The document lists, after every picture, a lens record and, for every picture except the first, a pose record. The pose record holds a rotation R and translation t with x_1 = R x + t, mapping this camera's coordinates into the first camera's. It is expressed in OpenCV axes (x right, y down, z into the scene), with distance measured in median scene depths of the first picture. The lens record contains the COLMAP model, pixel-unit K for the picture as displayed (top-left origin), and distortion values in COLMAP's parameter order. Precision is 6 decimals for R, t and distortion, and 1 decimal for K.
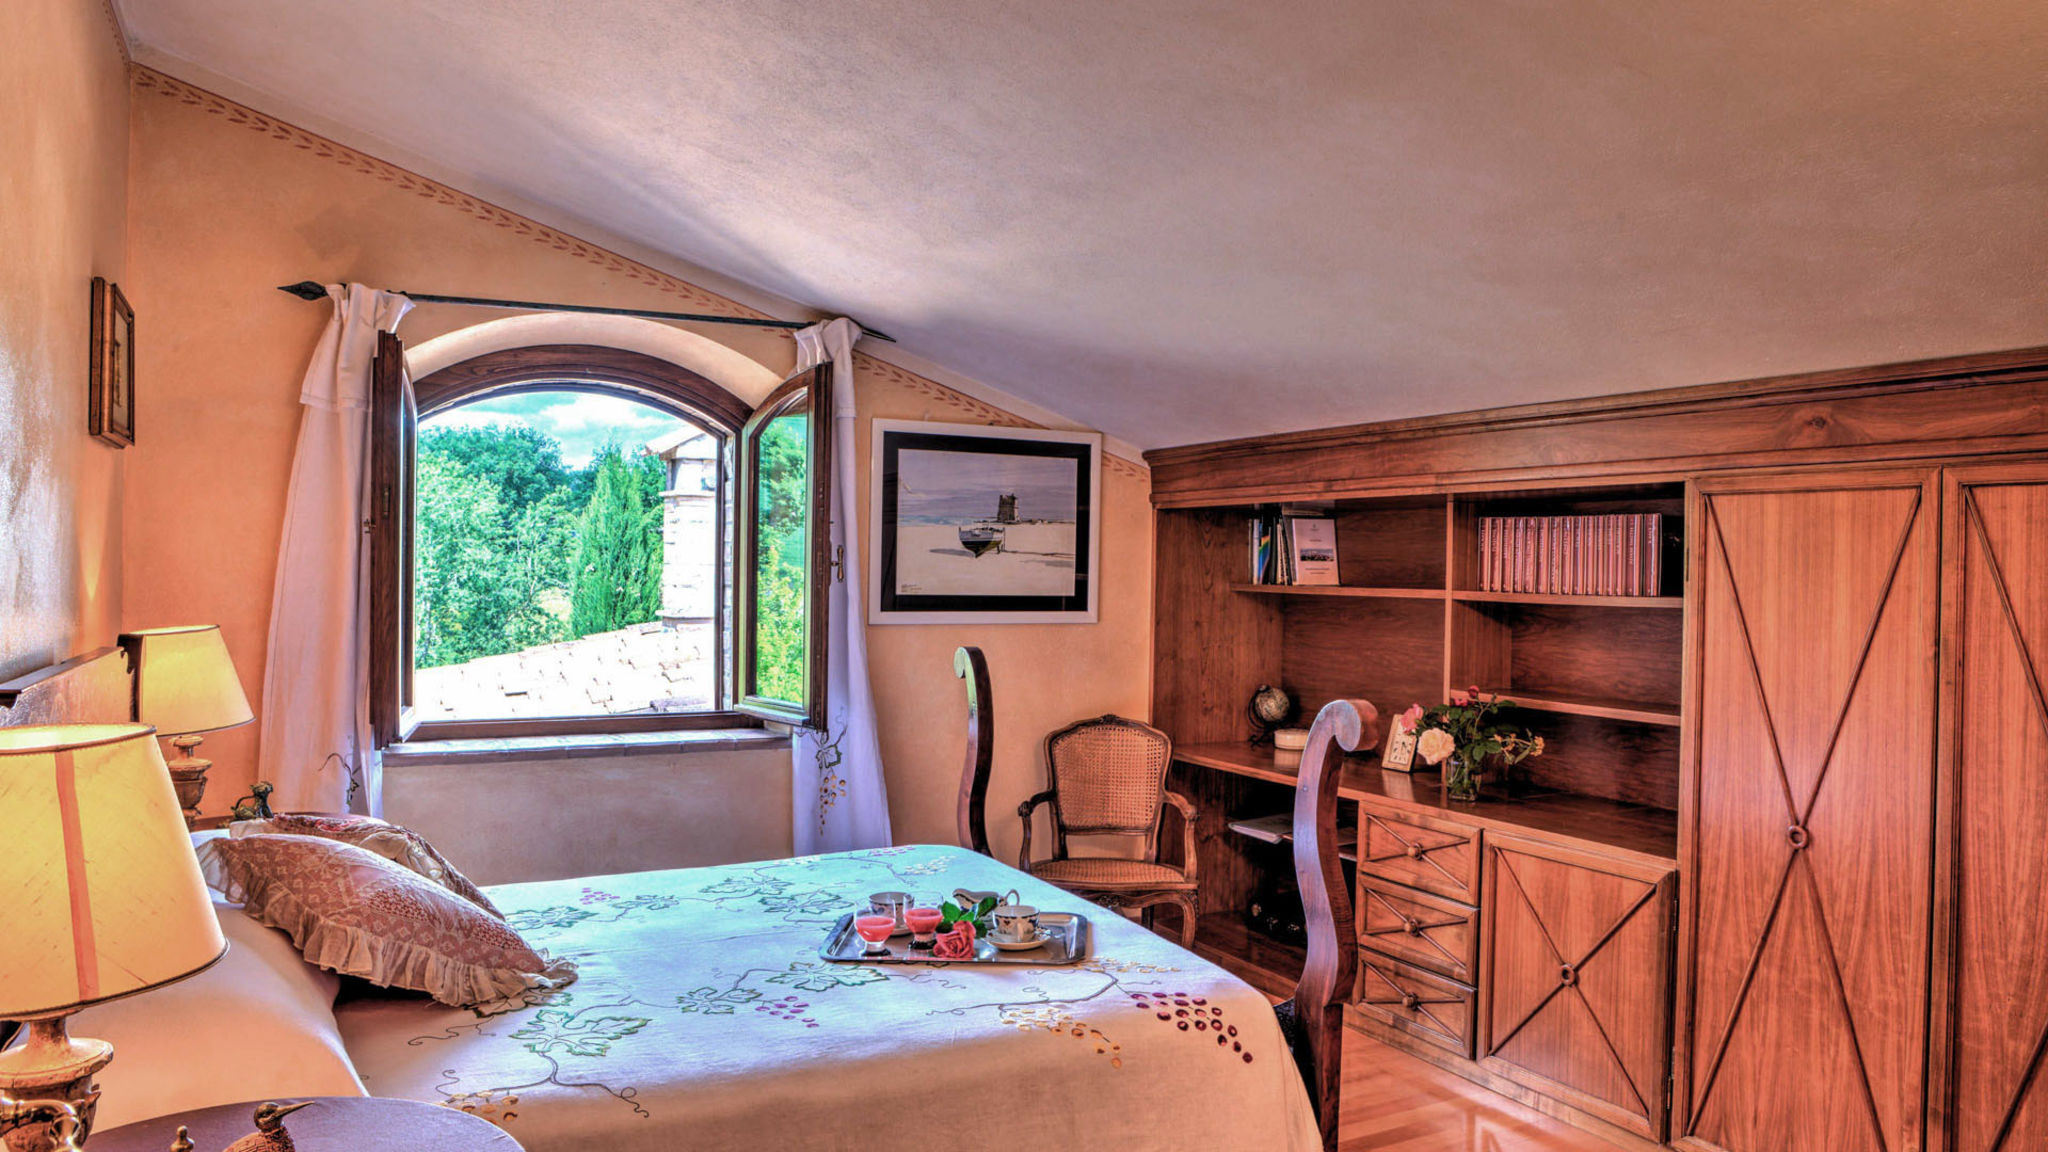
lens RADIAL K [[1427.8, 0, 1032.5], [0, 1427.8, 582.9], [0, 0, 1]] dist [-0.100877, 0.083317]
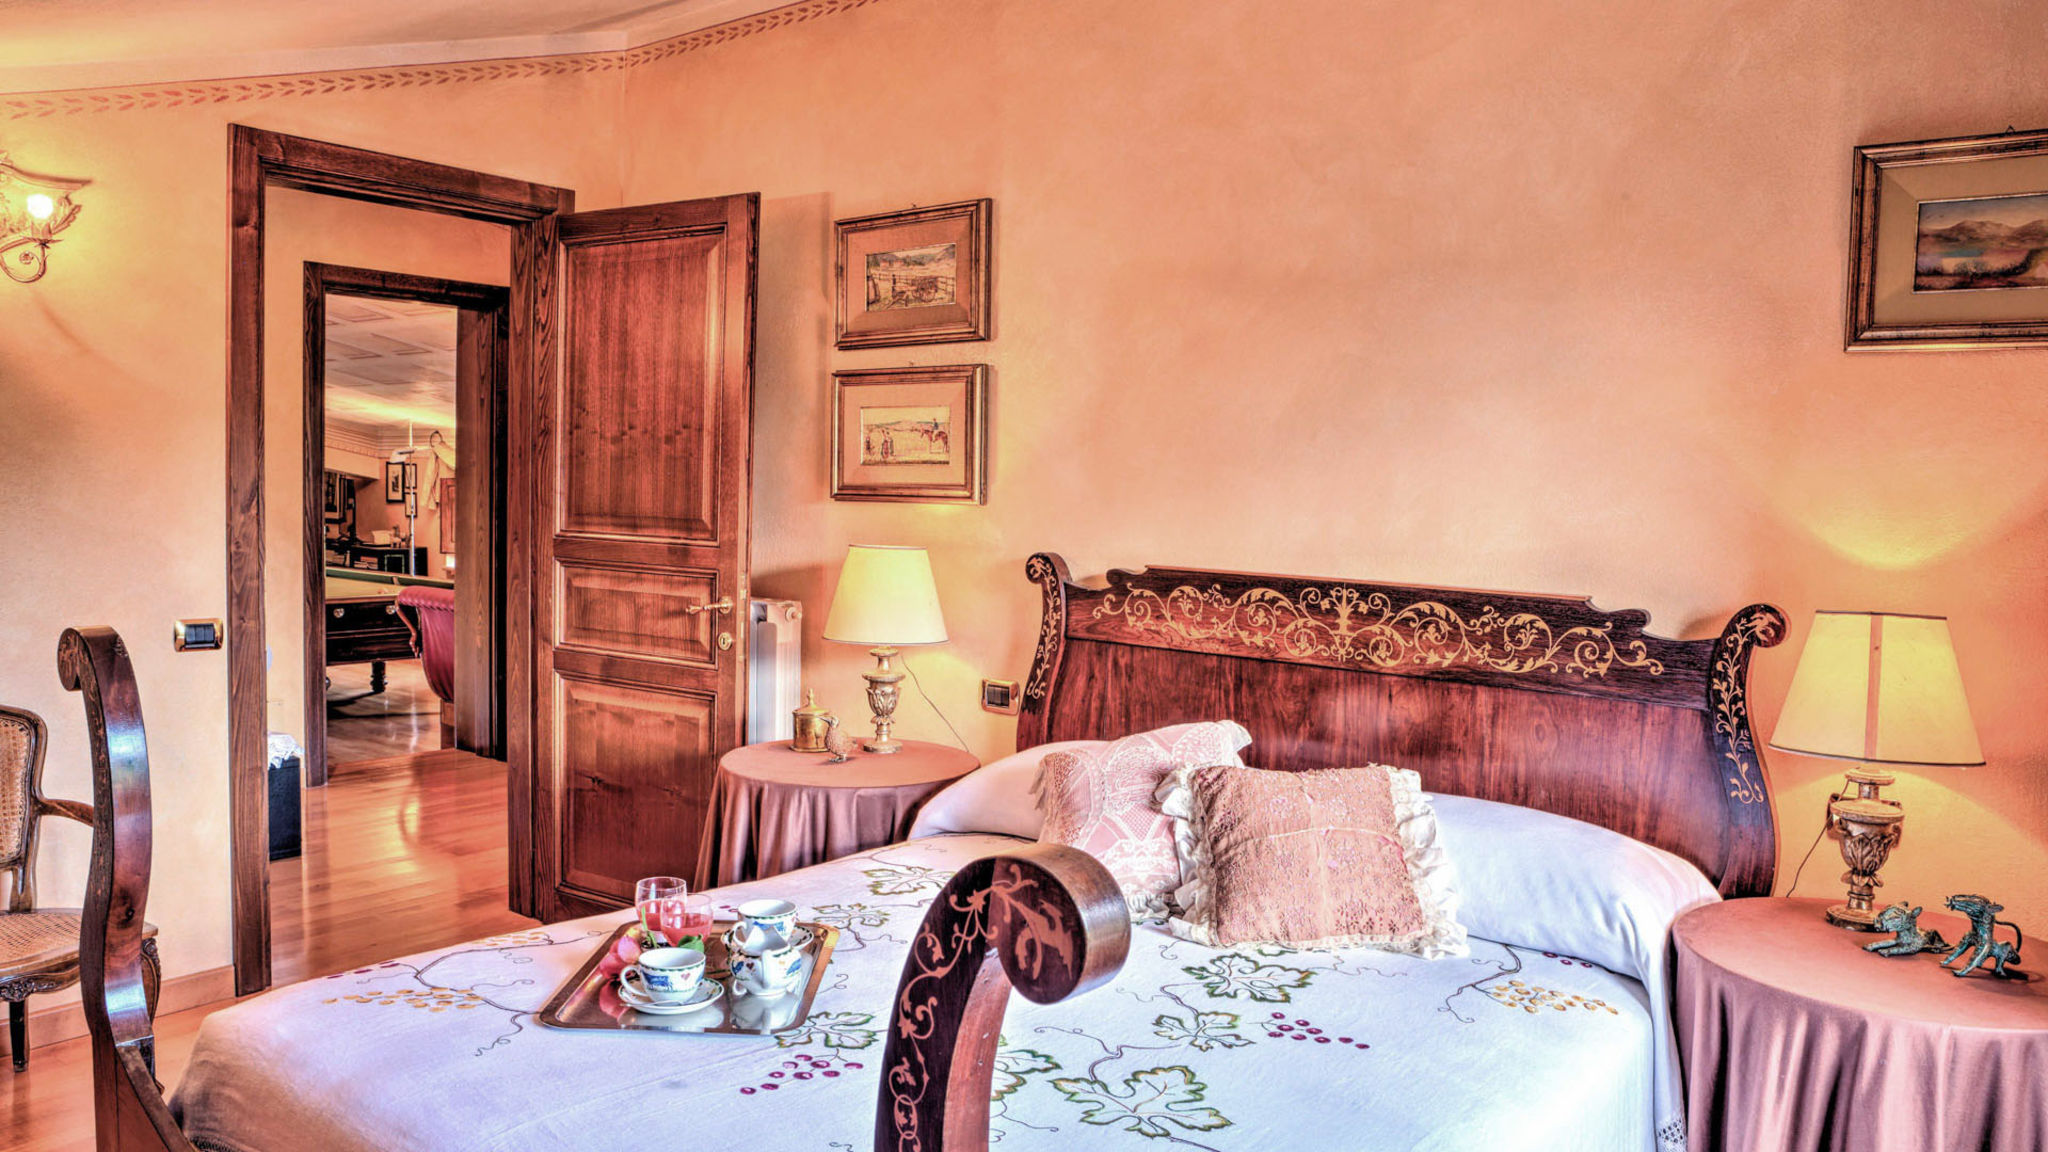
lens RADIAL K [[1427.8, 0, 1032.5], [0, 1427.8, 582.9], [0, 0, 1]] dist [-0.100877, 0.083317]
pose [[-0.907875, -0.010333, -0.419115, 0.055980], [-0.045674, 0.996184, 0.074379, -0.014242], [0.416747, 0.086669, -0.904882, 1.356416]]
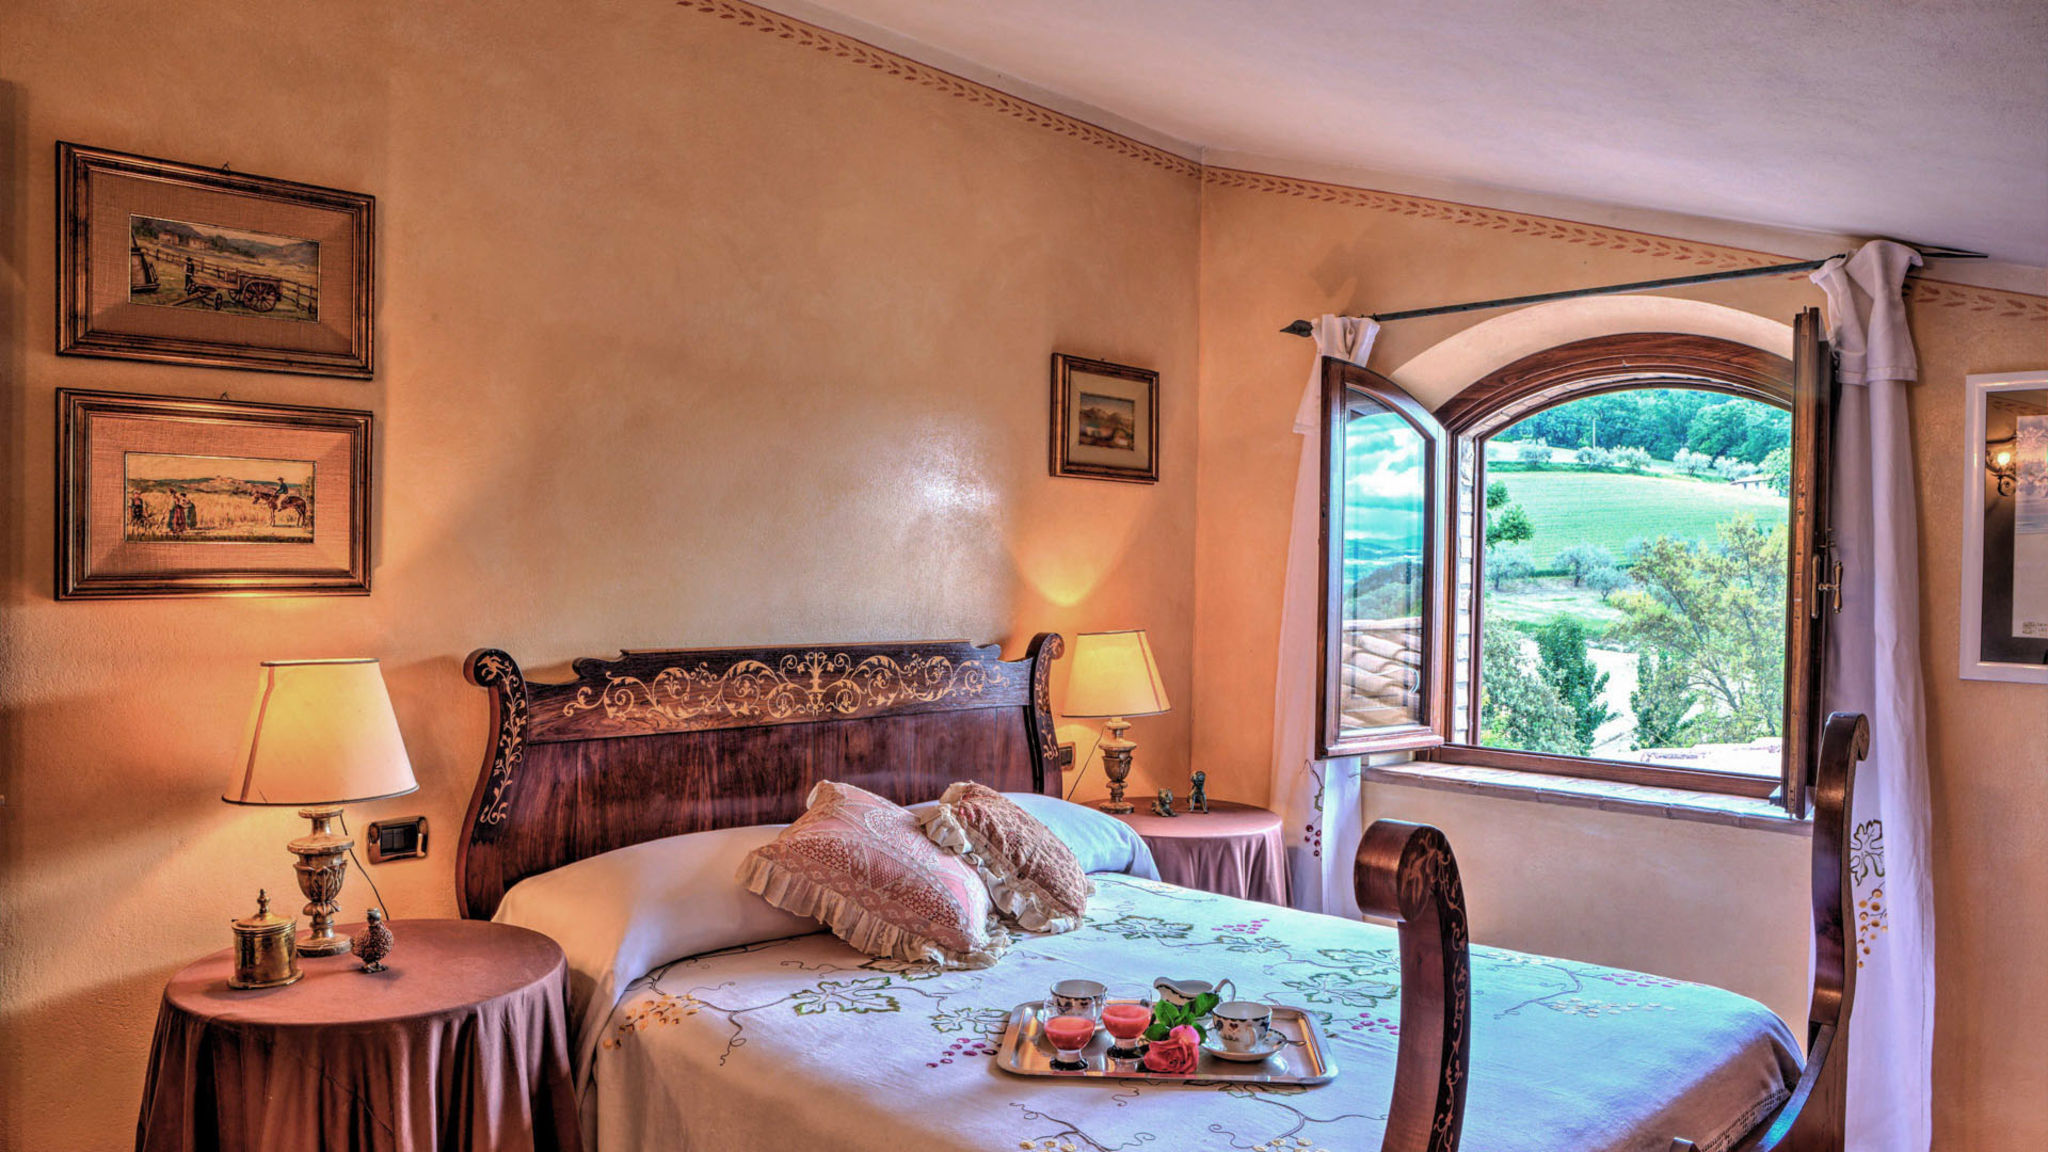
lens RADIAL K [[1427.8, 0, 1032.5], [0, 1427.8, 582.9], [0, 0, 1]] dist [-0.100877, 0.083317]
pose [[0.311666, 0.008613, -0.950153, 0.508048], [-0.025083, 0.999685, 0.000834, -0.008757], [0.949861, 0.023573, 0.311783, 0.504391]]
